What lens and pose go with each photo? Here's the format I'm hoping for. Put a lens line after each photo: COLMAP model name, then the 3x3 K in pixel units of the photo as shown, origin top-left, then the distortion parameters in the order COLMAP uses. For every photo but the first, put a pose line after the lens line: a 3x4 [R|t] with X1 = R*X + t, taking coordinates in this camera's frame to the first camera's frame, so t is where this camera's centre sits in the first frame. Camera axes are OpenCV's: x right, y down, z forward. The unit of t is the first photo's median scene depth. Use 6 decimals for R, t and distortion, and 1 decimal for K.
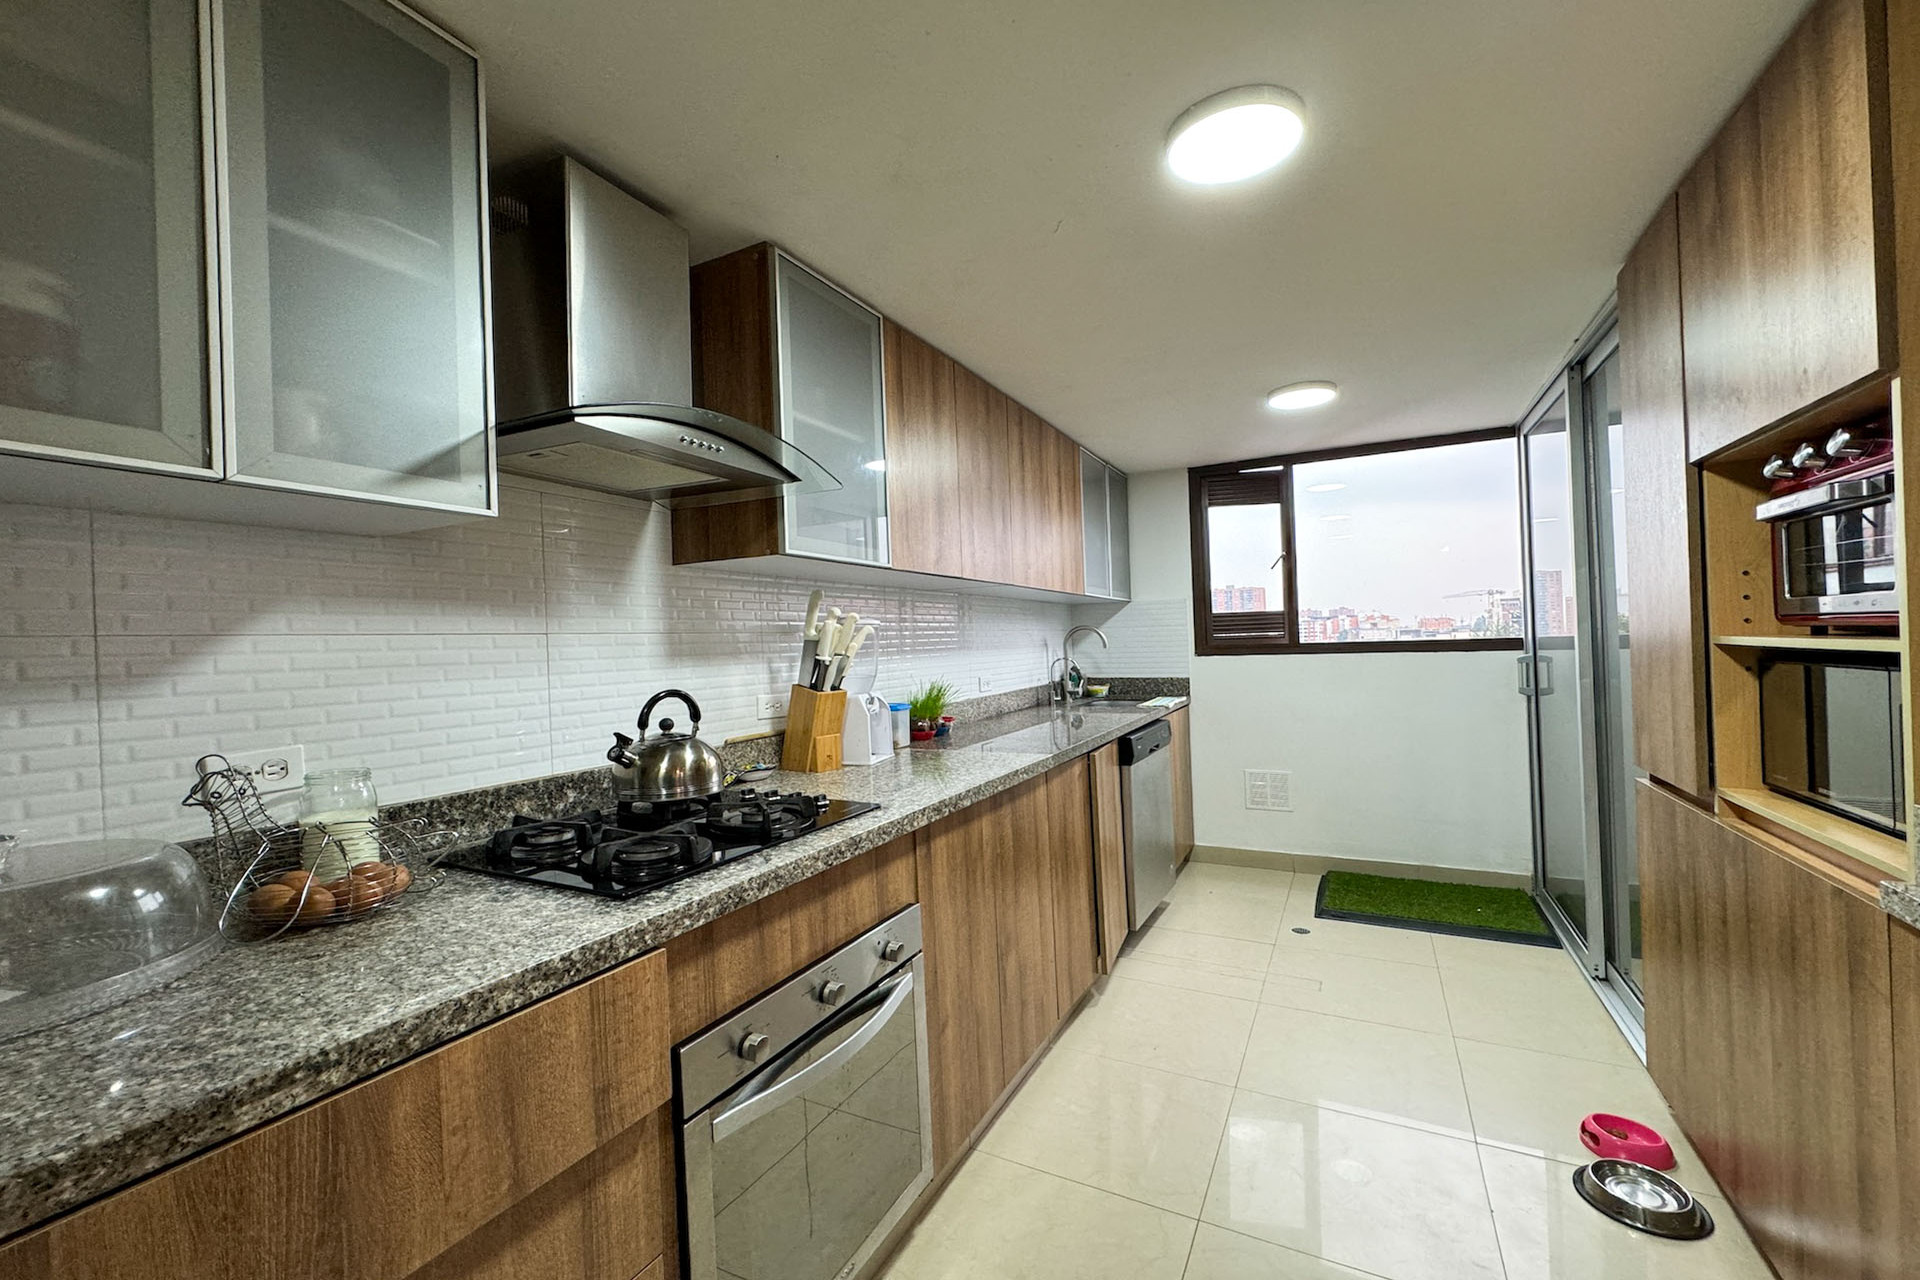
lens RADIAL K [[789.7, 0, 956.5], [0, 789.7, 635.5], [0, 0, 1]] dist [0.005927, -0.000403]
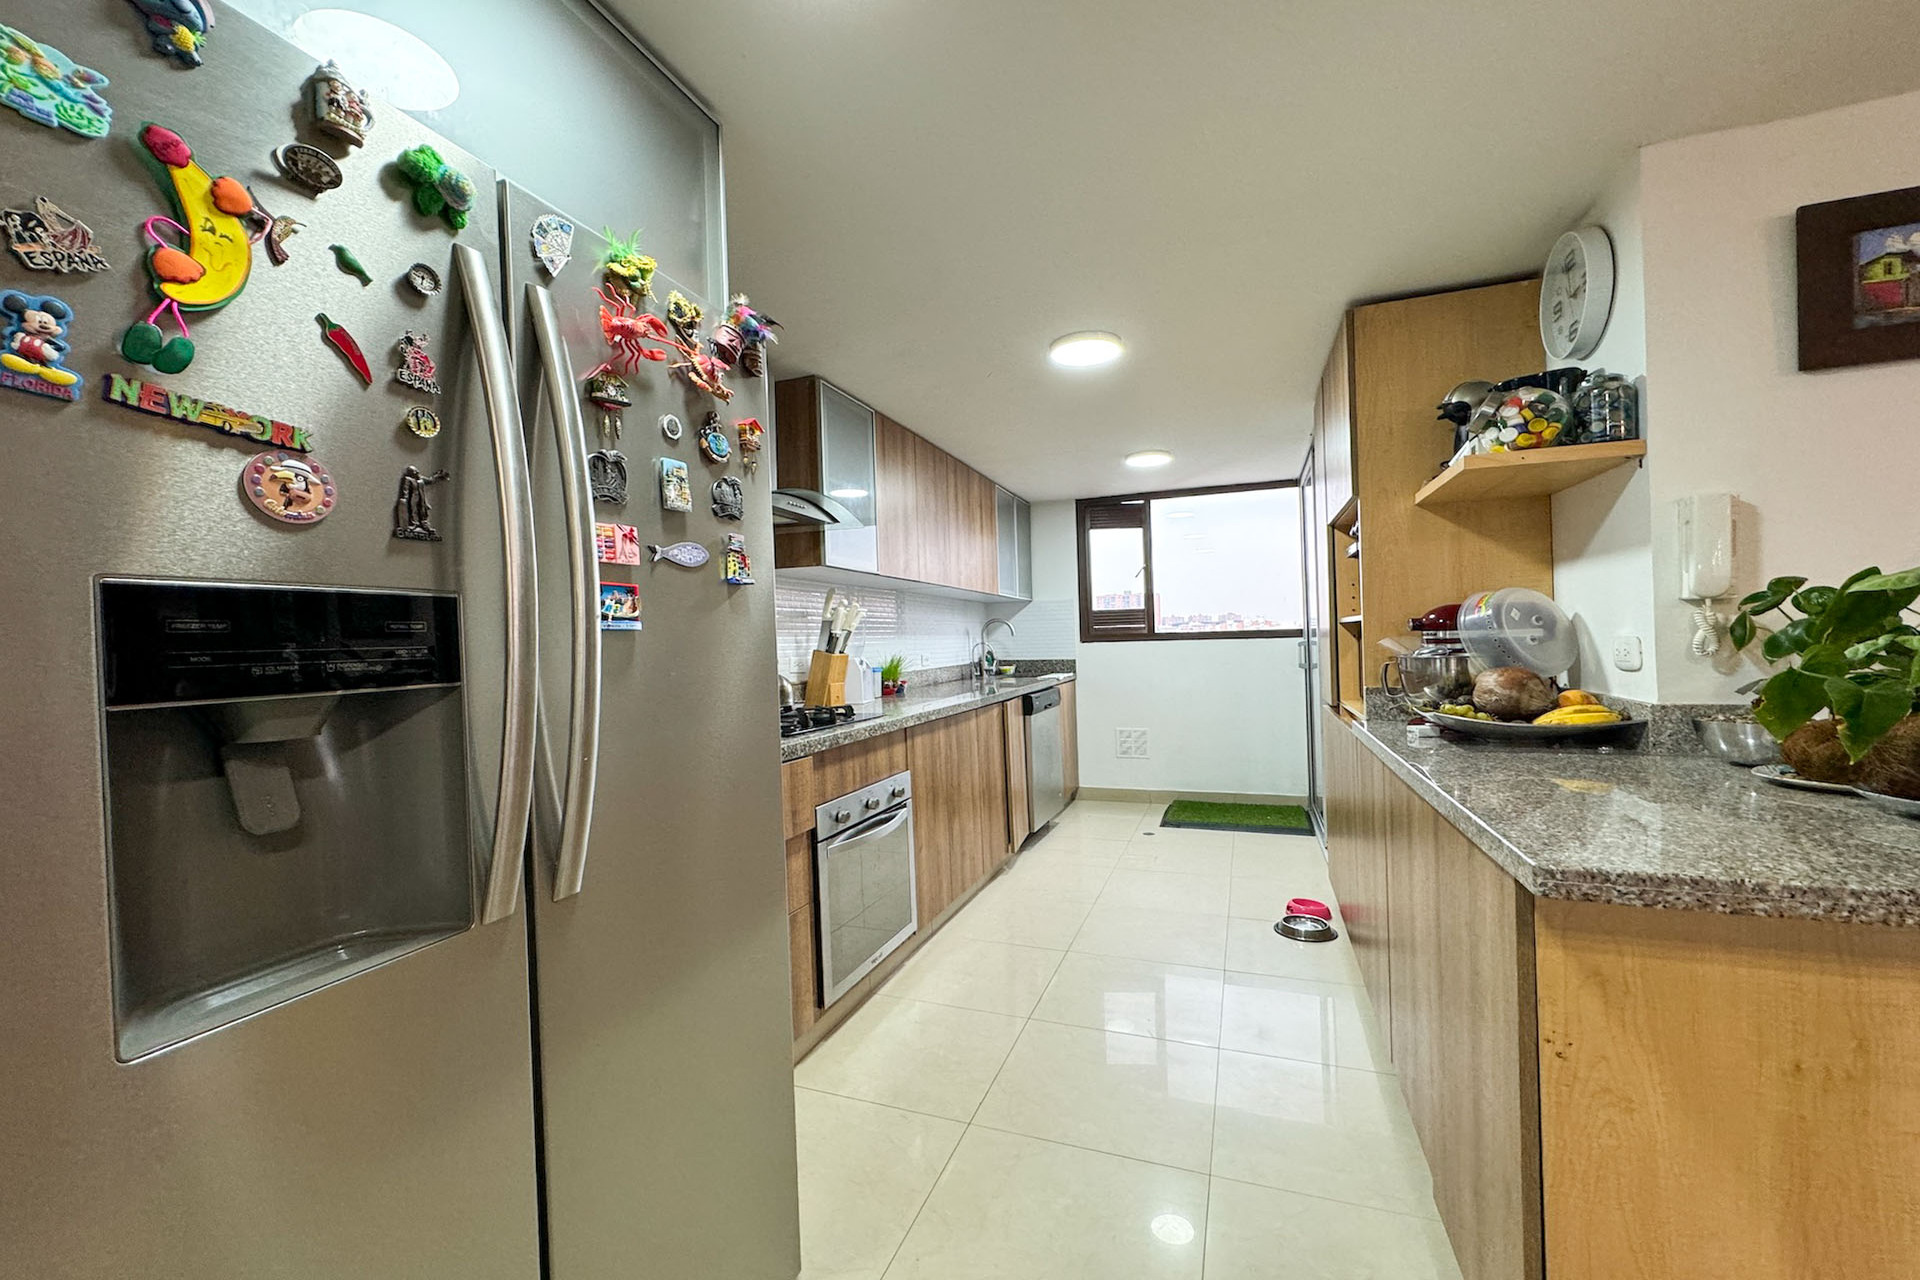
lens RADIAL K [[789.7, 0, 958.2], [0, 789.7, 645.9], [0, 0, 1]] dist [0.005927, -0.000403]
pose [[0.992510, 0.002507, 0.122137, -0.080883], [-0.003608, 0.999955, 0.008796, 0.027665], [-0.122110, -0.009170, 0.992474, -0.379515]]
